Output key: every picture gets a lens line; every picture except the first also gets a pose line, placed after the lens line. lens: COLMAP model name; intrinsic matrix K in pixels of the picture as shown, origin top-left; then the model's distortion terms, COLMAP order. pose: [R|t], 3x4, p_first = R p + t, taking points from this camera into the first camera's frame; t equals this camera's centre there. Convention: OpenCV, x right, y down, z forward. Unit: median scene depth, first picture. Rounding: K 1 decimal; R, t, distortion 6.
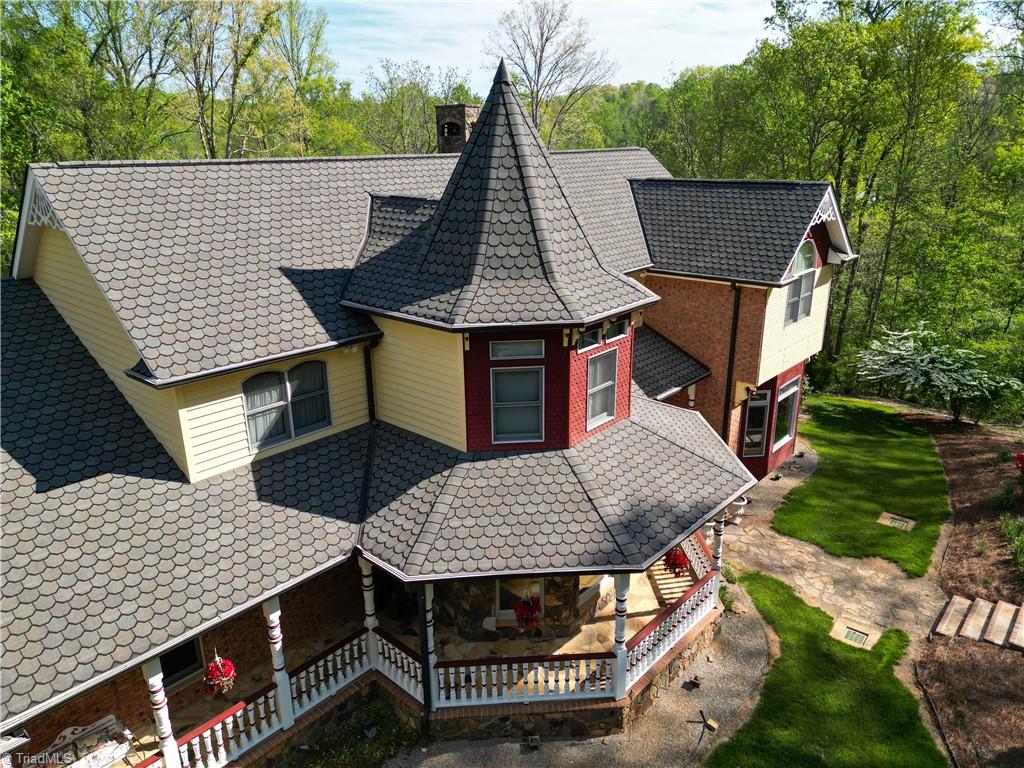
lens RADIAL K [[720.6, 0, 516.9], [0, 720.6, 385.4], [0, 0, 1]] dist [0.070948, -0.058787]
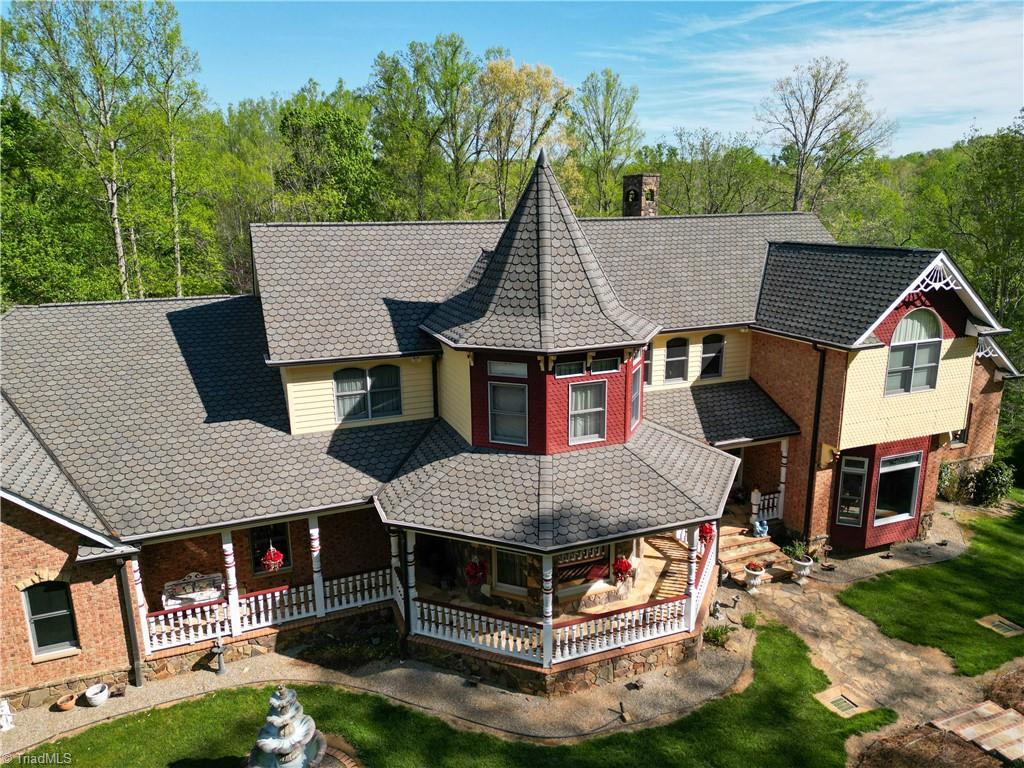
lens RADIAL K [[720.6, 0, 513.6], [0, 720.6, 383.1], [0, 0, 1]] dist [0.070948, -0.058787]
pose [[0.893694, 0.109533, -0.435102, 0.539461], [-0.142535, 0.988818, -0.043839, 0.027488], [0.425435, 0.101196, 0.899314, -0.138738]]
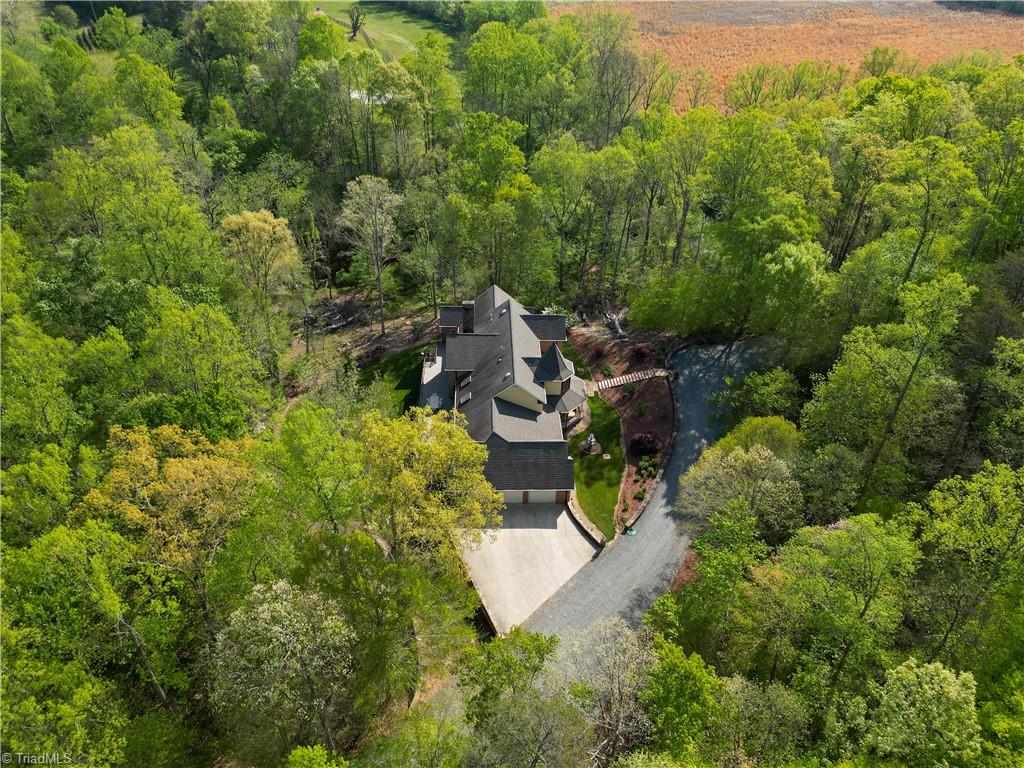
lens RADIAL K [[720.6, 0, 514.2], [0, 720.6, 385.4], [0, 0, 1]] dist [0.070948, -0.058787]
pose [[0.718461, -0.399595, 0.569331, -4.282406], [0.222943, 0.907623, 0.355692, -2.546867], [-0.658871, -0.128623, 0.741178, -3.832805]]
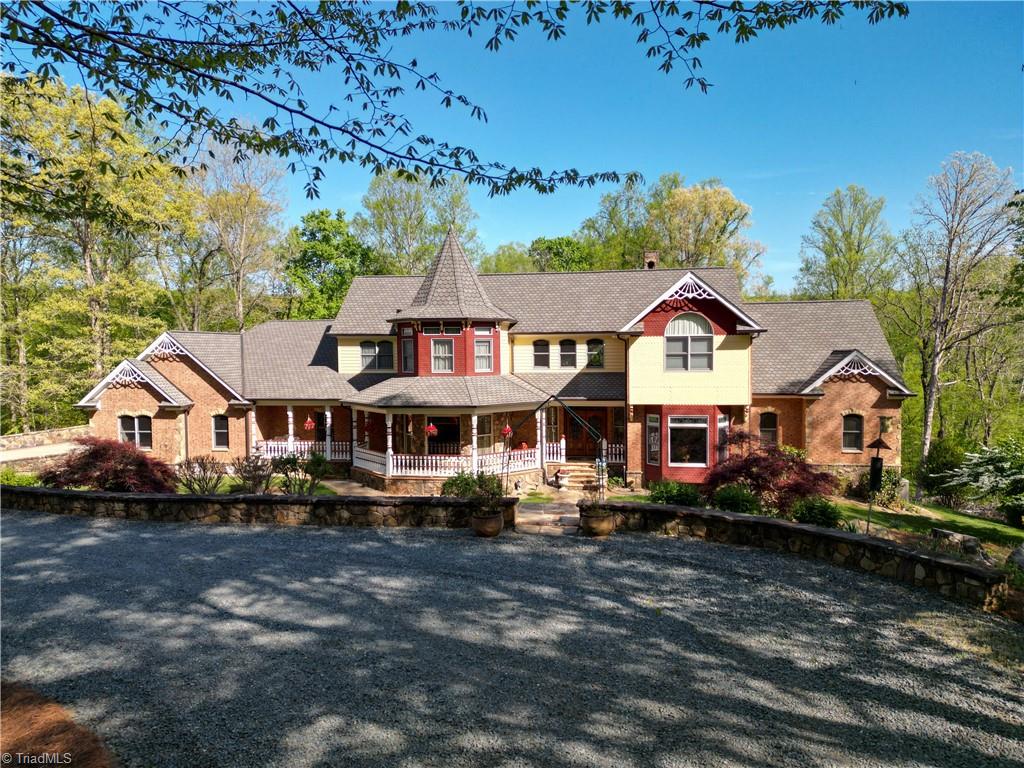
lens RADIAL K [[720.6, 0, 511.6], [0, 720.6, 380.7], [0, 0, 1]] dist [0.070948, -0.058787]
pose [[0.543867, 0.049397, -0.837717, 2.169558], [-0.266747, 0.956667, -0.116768, 0.290745], [0.795648, 0.286965, 0.533476, 0.004300]]
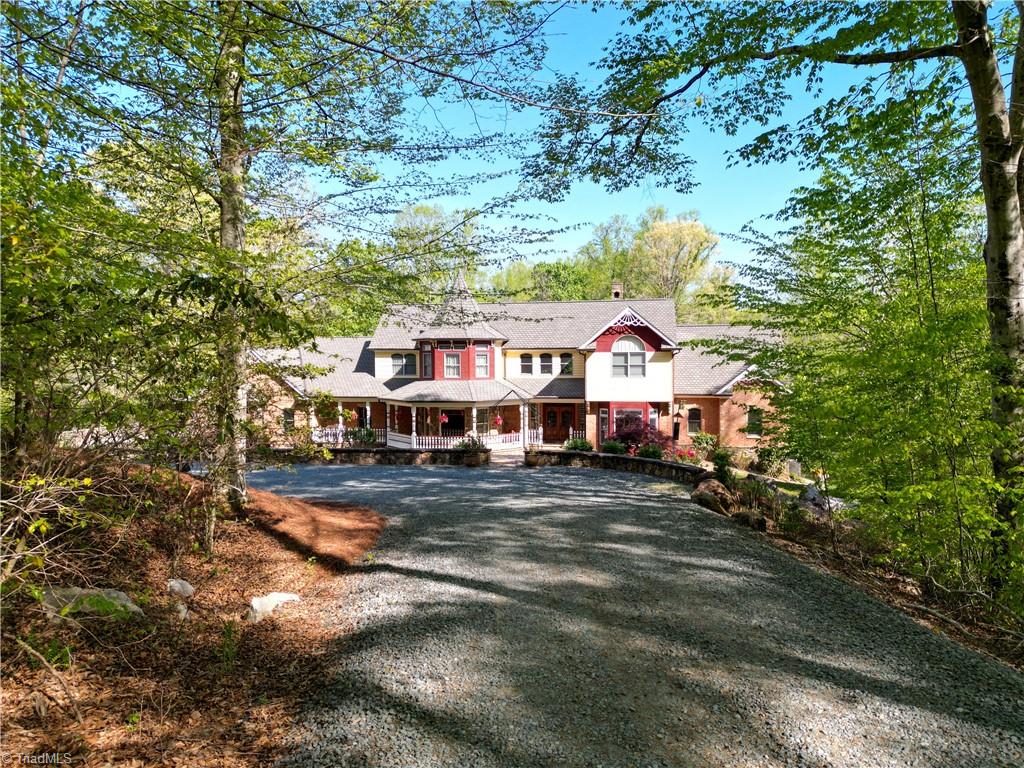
lens RADIAL K [[720.6, 0, 510.1], [0, 720.6, 379.6], [0, 0, 1]] dist [0.070948, -0.058787]
pose [[0.522537, 0.042040, -0.851580, 2.960775], [-0.274378, 0.953945, -0.121267, 0.380221], [0.807262, 0.297022, 0.510006, -0.363639]]
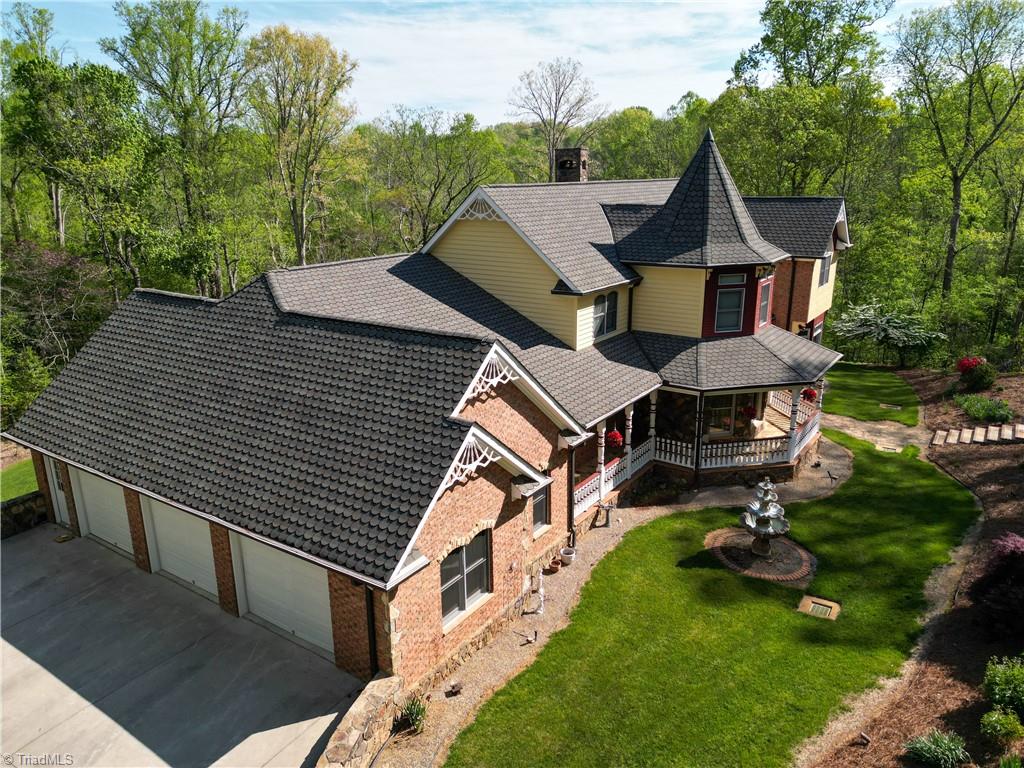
lens RADIAL K [[720.6, 0, 511.8], [0, 720.6, 388.8], [0, 0, 1]] dist [0.070948, -0.058787]
pose [[0.992606, -0.034715, 0.116310, -0.762084], [0.039275, 0.998538, -0.037145, 0.270114], [-0.114851, 0.041439, 0.992518, -0.771167]]
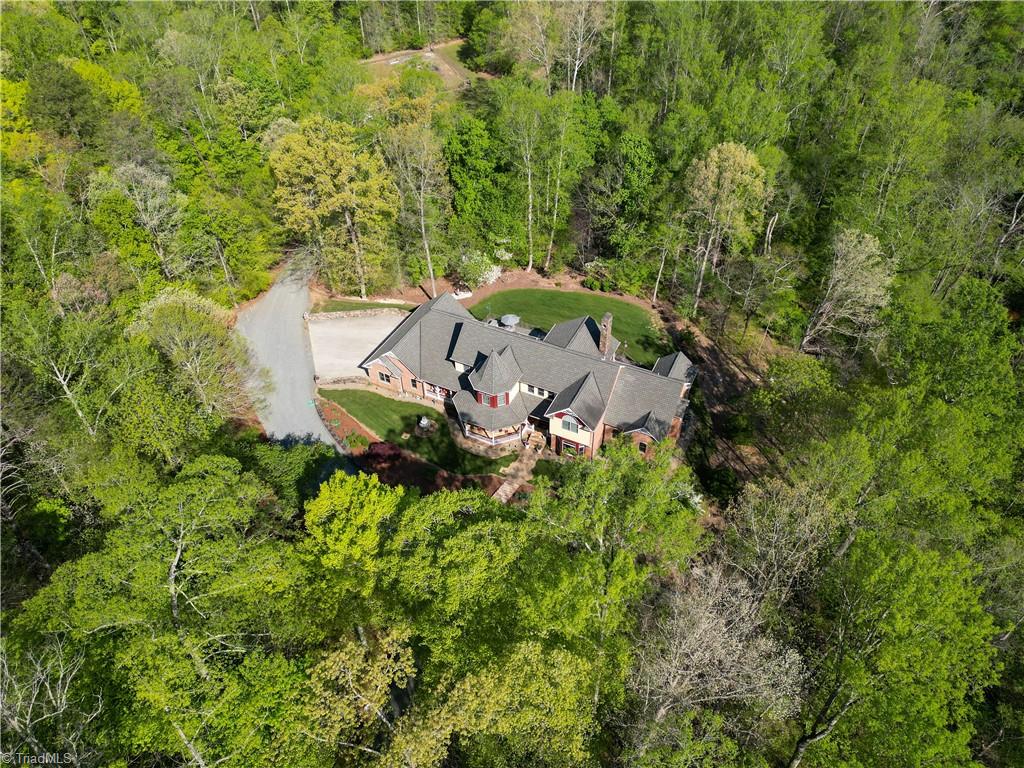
lens RADIAL K [[720.6, 0, 511.3], [0, 720.6, 385.1], [0, 0, 1]] dist [0.070948, -0.058787]
pose [[0.269748, 0.660809, -0.700405, 4.402335], [-0.302021, 0.748726, 0.590079, -3.788960], [0.914341, 0.052365, 0.401546, -1.250062]]
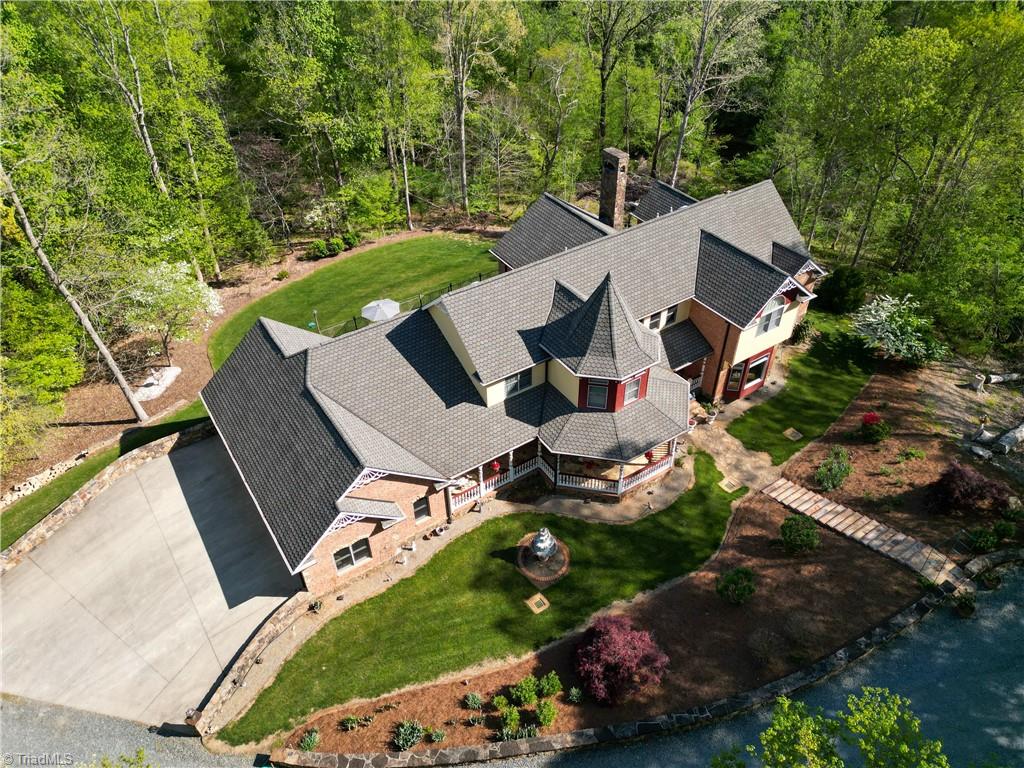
lens RADIAL K [[720.6, 0, 510.8], [0, 720.6, 387.9], [0, 0, 1]] dist [0.070948, -0.058787]
pose [[0.965036, 0.166254, -0.202645, 0.230558], [-0.078604, 0.921084, 0.381348, -1.013293], [0.250054, -0.352085, 0.901947, -1.544911]]
